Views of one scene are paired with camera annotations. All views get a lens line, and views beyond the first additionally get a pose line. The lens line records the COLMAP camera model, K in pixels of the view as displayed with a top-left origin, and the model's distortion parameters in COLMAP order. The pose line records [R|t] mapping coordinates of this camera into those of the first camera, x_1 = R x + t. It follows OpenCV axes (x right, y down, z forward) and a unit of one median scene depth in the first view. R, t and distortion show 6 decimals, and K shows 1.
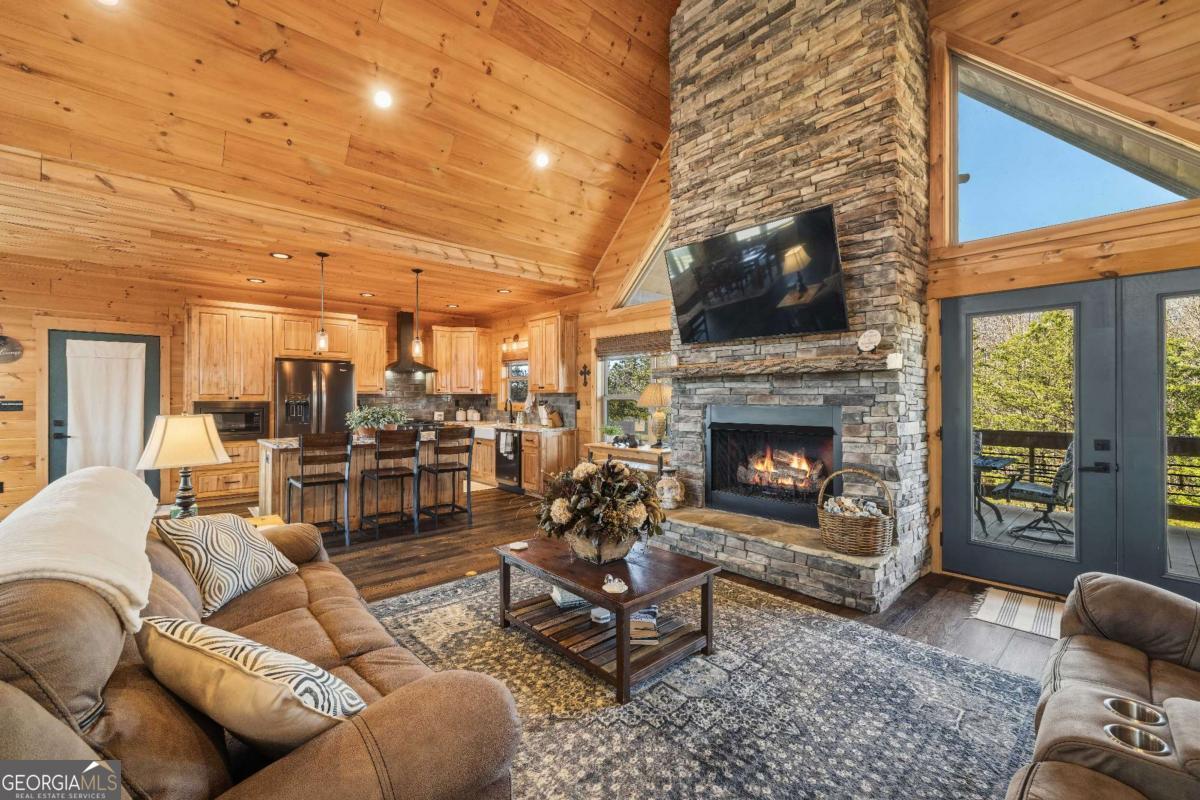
lens RADIAL K [[504.7, 0, 599.1], [0, 504.7, 394.5], [0, 0, 1]] dist [-0.000341, 0.000164]
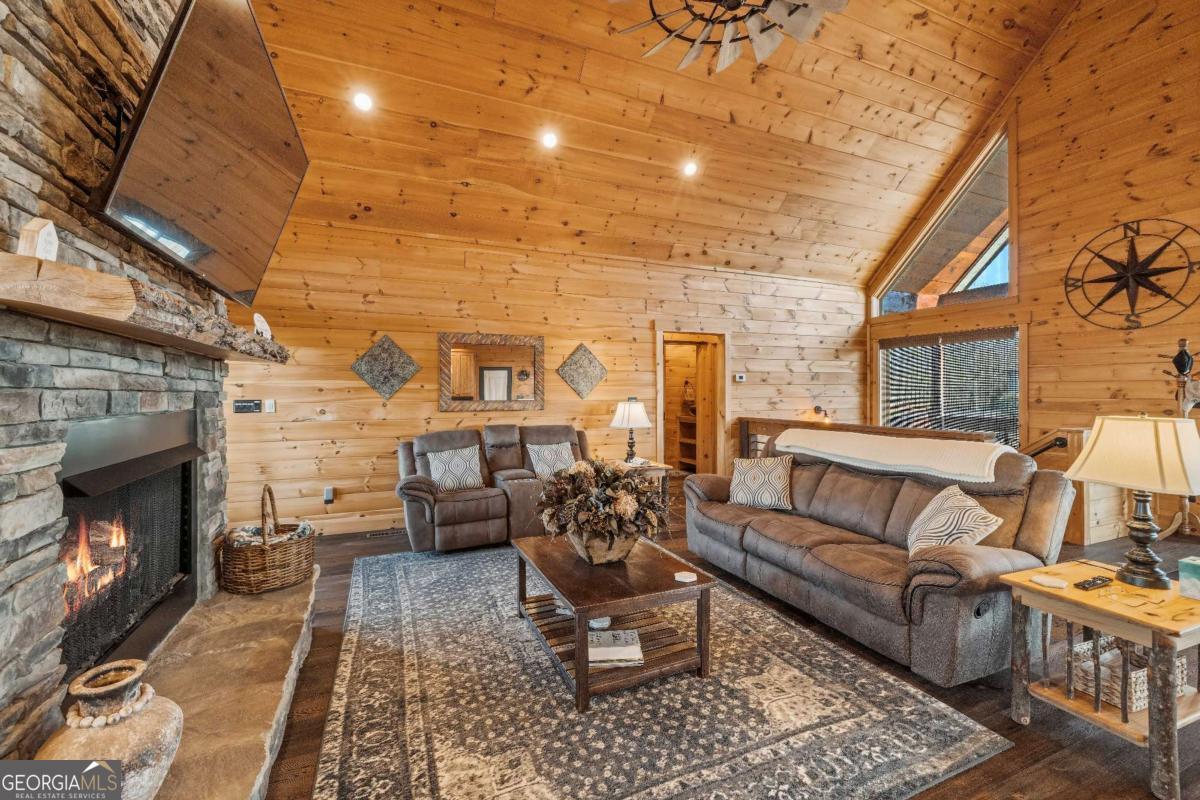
lens RADIAL K [[504.7, 0, 599.1], [0, 504.7, 394.5], [0, 0, 1]] dist [-0.000341, 0.000164]
pose [[-0.949047, 0.002043, 0.315127, -0.277818], [0.001183, 0.999995, -0.002919, 0.008050], [-0.315131, -0.002397, -0.949045, 1.782951]]
